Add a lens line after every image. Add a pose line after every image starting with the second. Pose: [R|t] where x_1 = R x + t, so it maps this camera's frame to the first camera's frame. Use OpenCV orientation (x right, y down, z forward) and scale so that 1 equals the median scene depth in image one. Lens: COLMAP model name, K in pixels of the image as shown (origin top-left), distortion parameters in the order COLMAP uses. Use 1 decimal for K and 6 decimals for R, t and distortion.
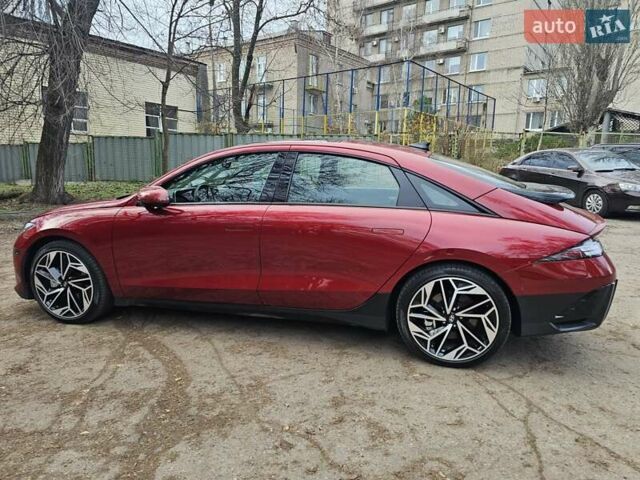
lens RADIAL K [[426.3, 0, 325.7], [0, 426.3, 241.3], [0, 0, 1]] dist [0.060221, -0.055779]
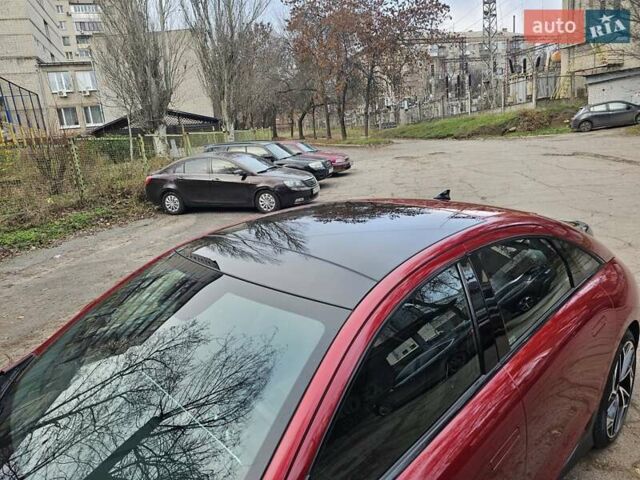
lens RADIAL K [[426.3, 0, 318.5], [0, 426.3, 235.8], [0, 0, 1]] dist [0.060221, -0.055779]
pose [[0.542147, -0.249820, 0.802288, -0.677580], [0.246951, 0.959989, 0.132048, -0.389051], [-0.803176, 0.126537, 0.582148, 0.925908]]
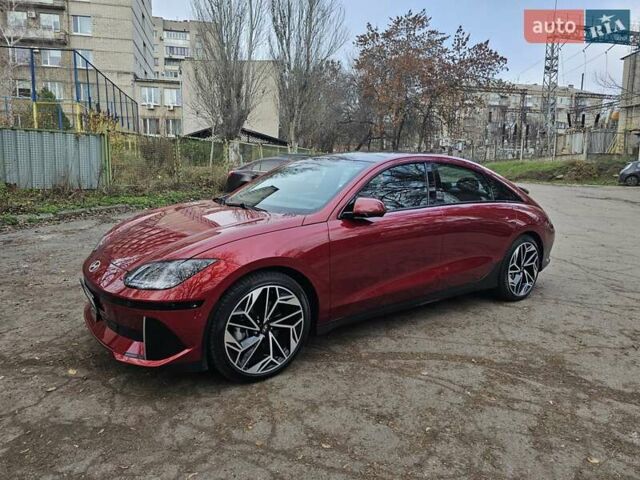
lens RADIAL K [[426.3, 0, 319.9], [0, 426.3, 230.6], [0, 0, 1]] dist [0.060221, -0.055779]
pose [[0.641511, -0.107893, 0.759488, -1.373127], [0.131129, 0.990911, 0.030009, -0.106165], [-0.755823, 0.080340, 0.649828, 0.512105]]
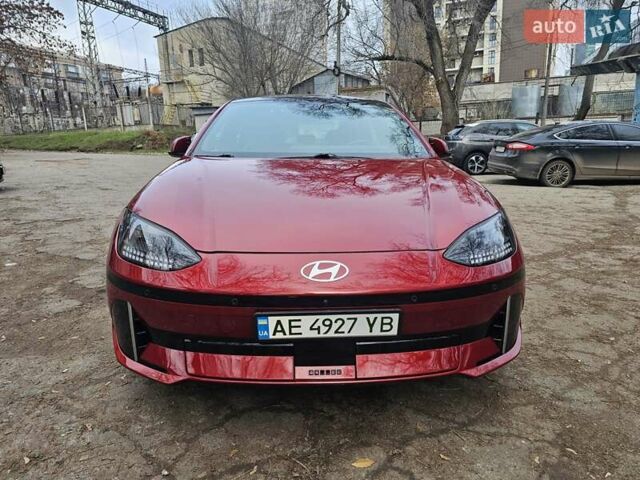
lens RADIAL K [[426.3, 0, 316.7], [0, 426.3, 239.7], [0, 0, 1]] dist [0.060221, -0.055779]
pose [[-0.285123, -0.215850, 0.933870, -1.449568], [0.185989, 0.943335, 0.274822, -0.257956], [-0.940273, 0.252047, -0.228820, 1.733631]]
